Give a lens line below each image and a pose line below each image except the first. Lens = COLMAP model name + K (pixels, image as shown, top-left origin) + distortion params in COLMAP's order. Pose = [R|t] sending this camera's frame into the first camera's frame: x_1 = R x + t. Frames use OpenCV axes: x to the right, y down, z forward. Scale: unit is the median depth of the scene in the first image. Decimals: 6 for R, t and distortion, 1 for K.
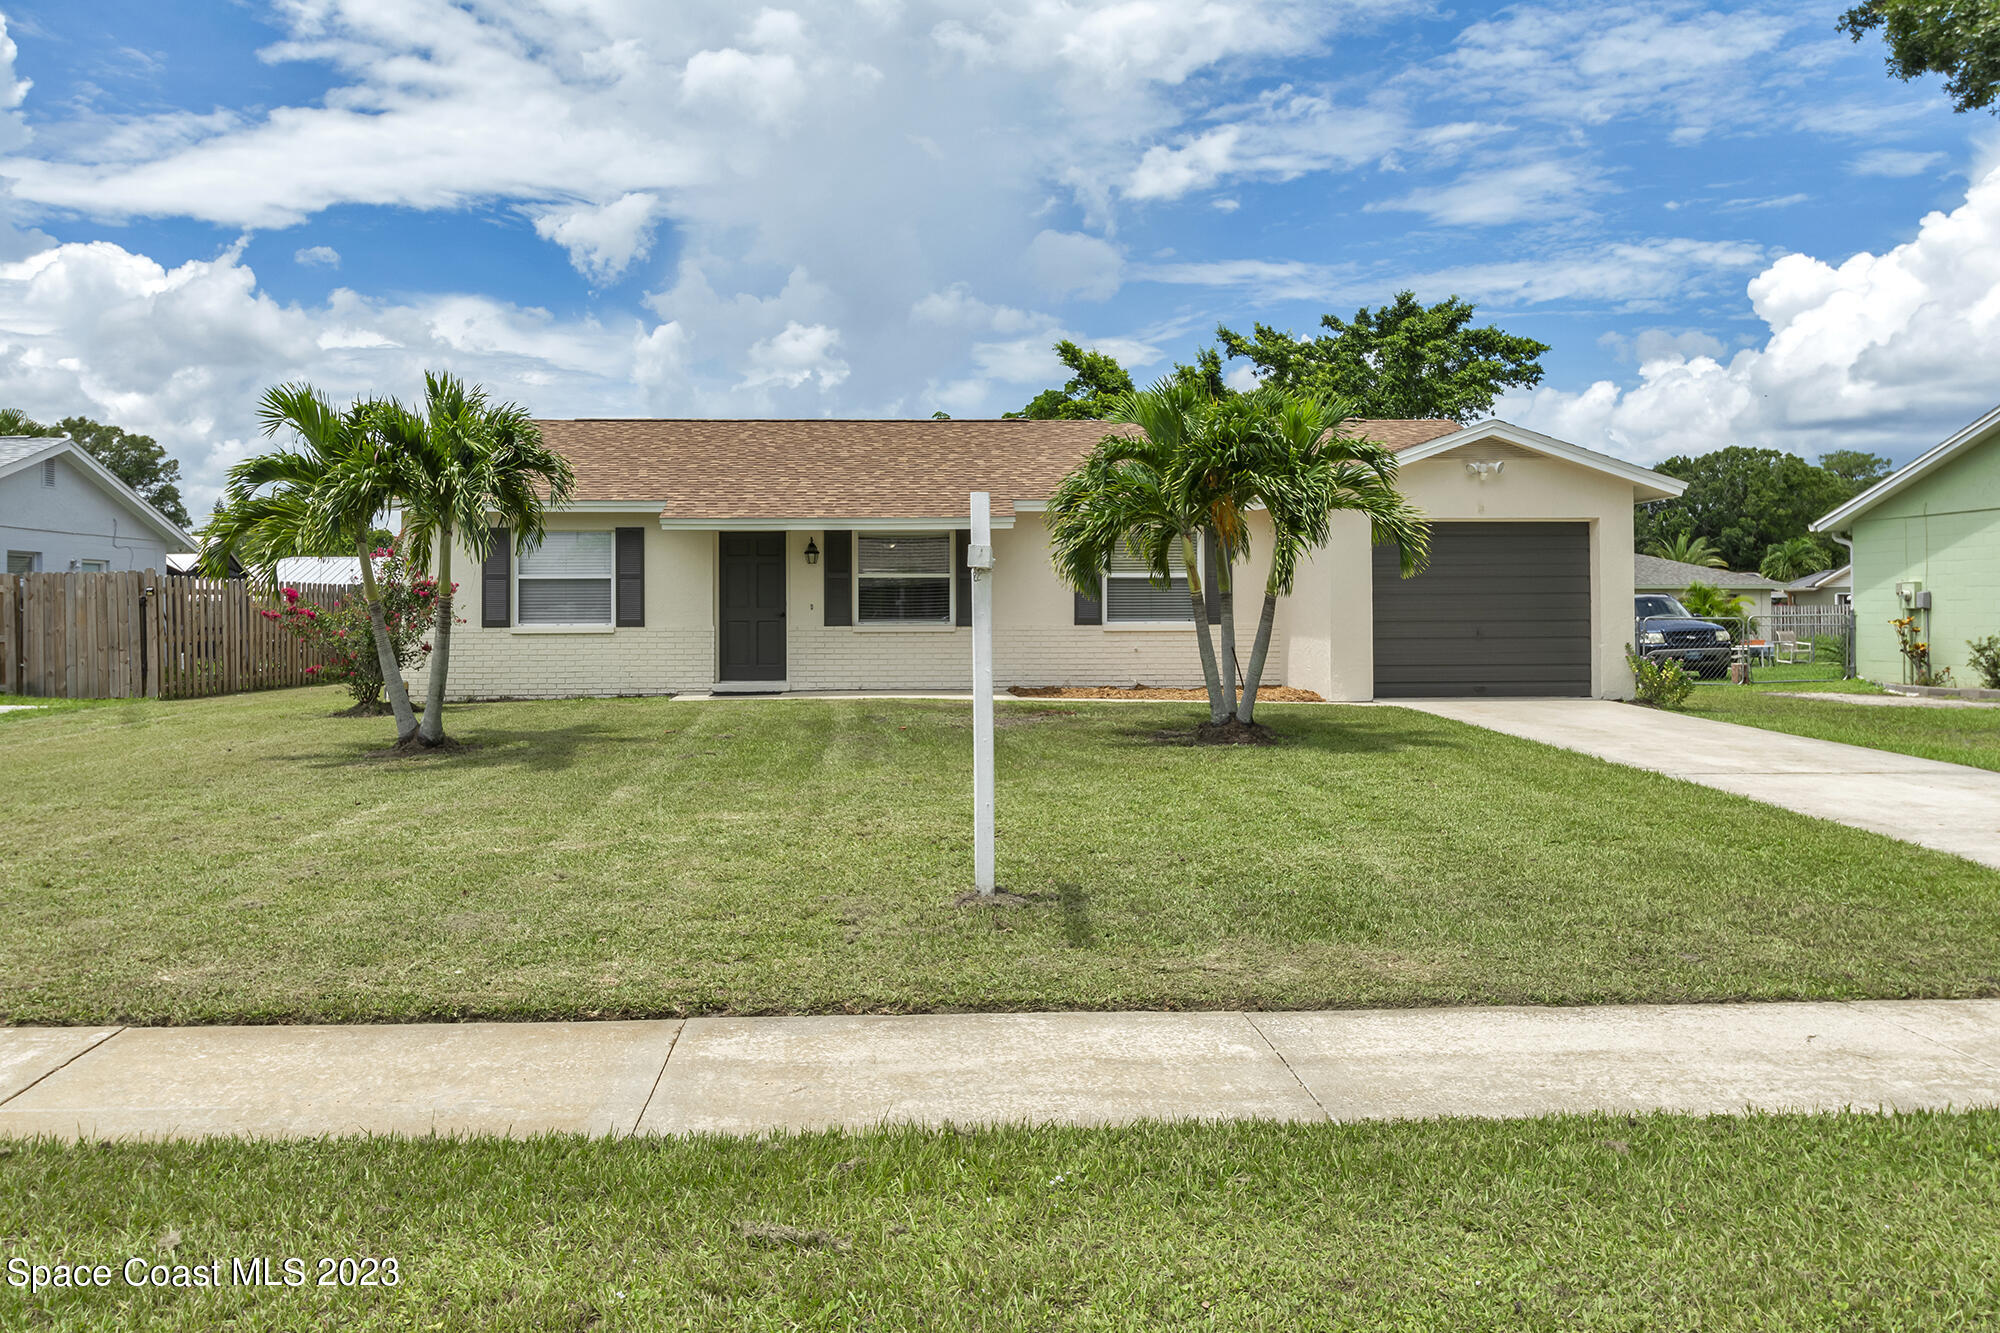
lens RADIAL K [[1725.0, 0, 1003.9], [0, 1725.0, 654.1], [0, 0, 1]] dist [0.003409, 0.018858]
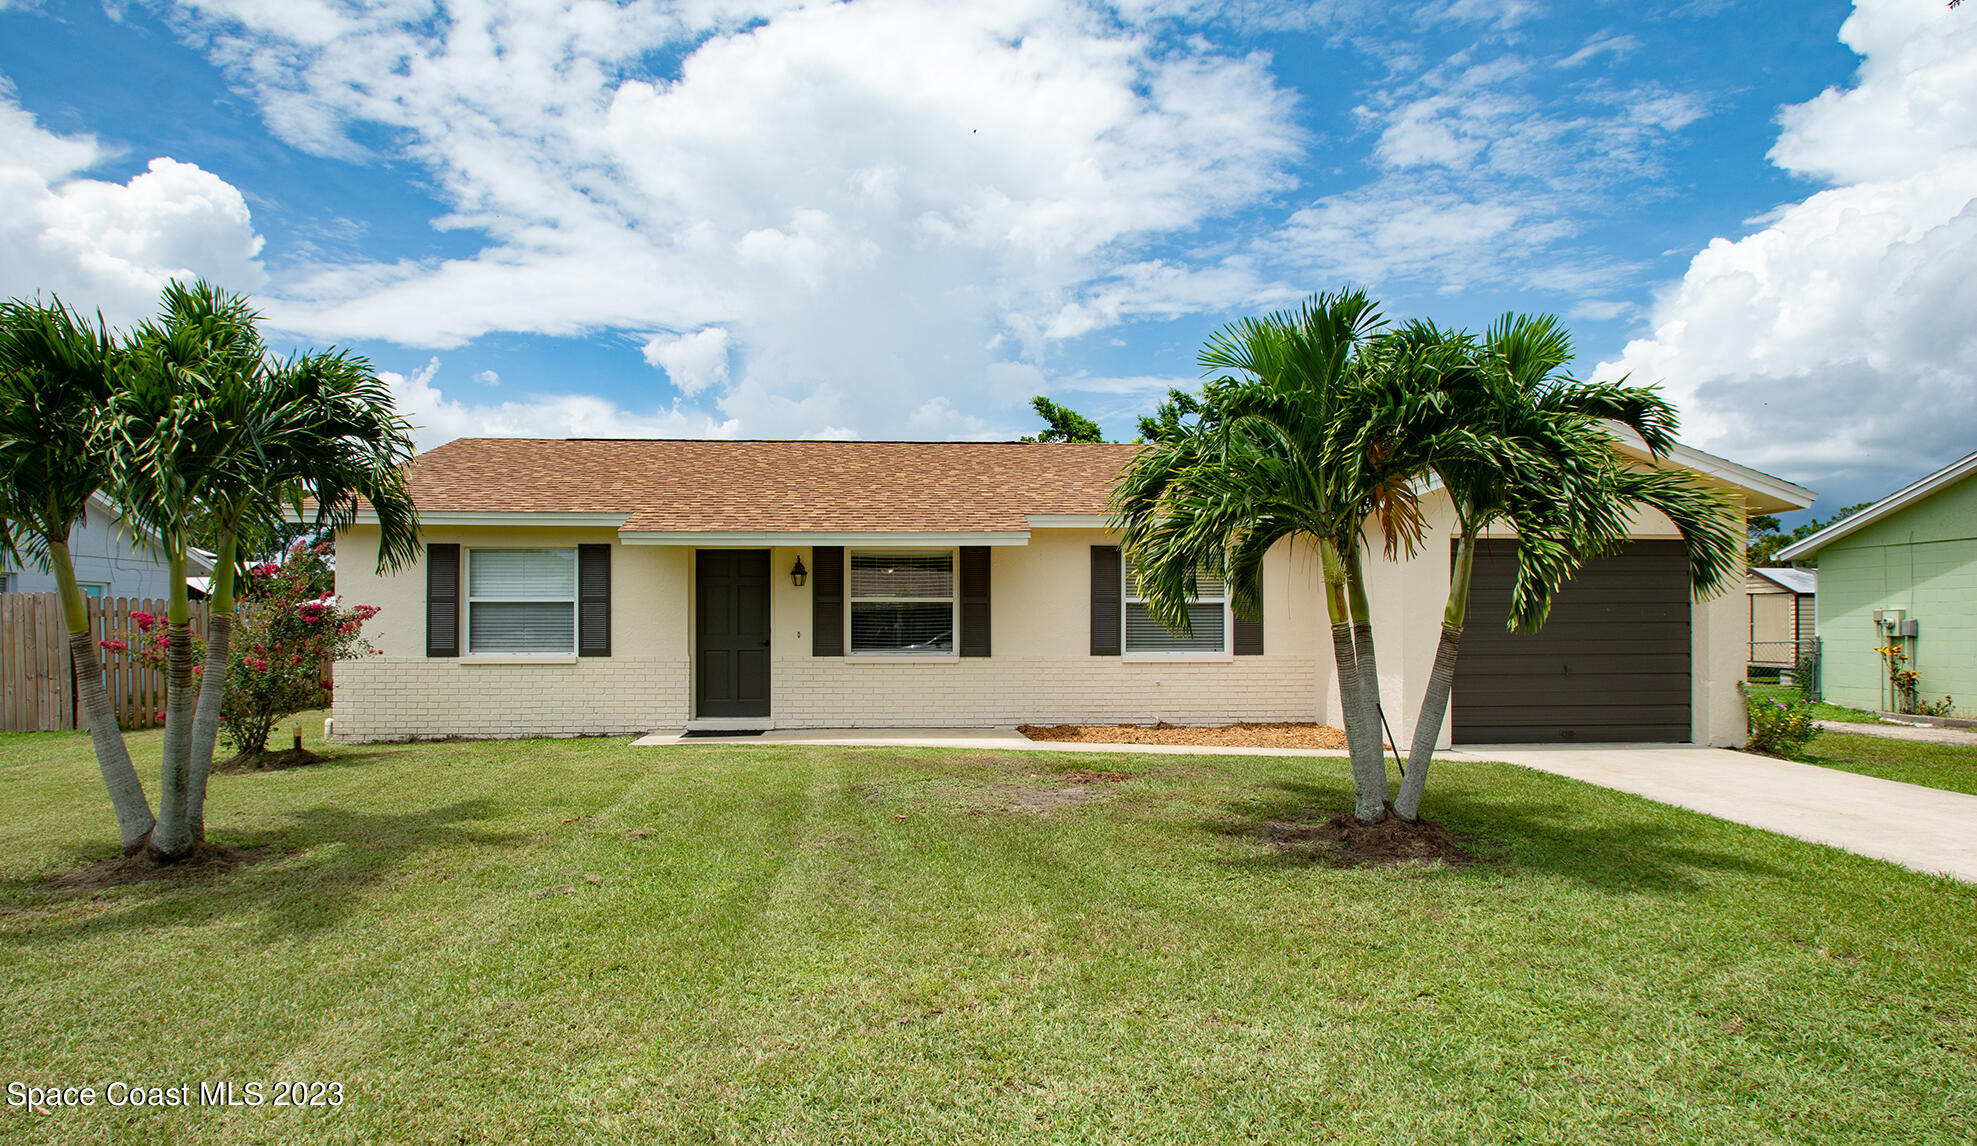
lens RADIAL K [[1150.7, 0, 933.0], [0, 1150.7, 664.0], [0, 0, 1]] dist [-0.019248, -0.003907]
pose [[0.999689, 0.004281, -0.024566, -0.024646], [-0.004026, 0.999937, 0.010441, -0.016649], [0.024609, -0.010339, 0.999644, 0.366933]]
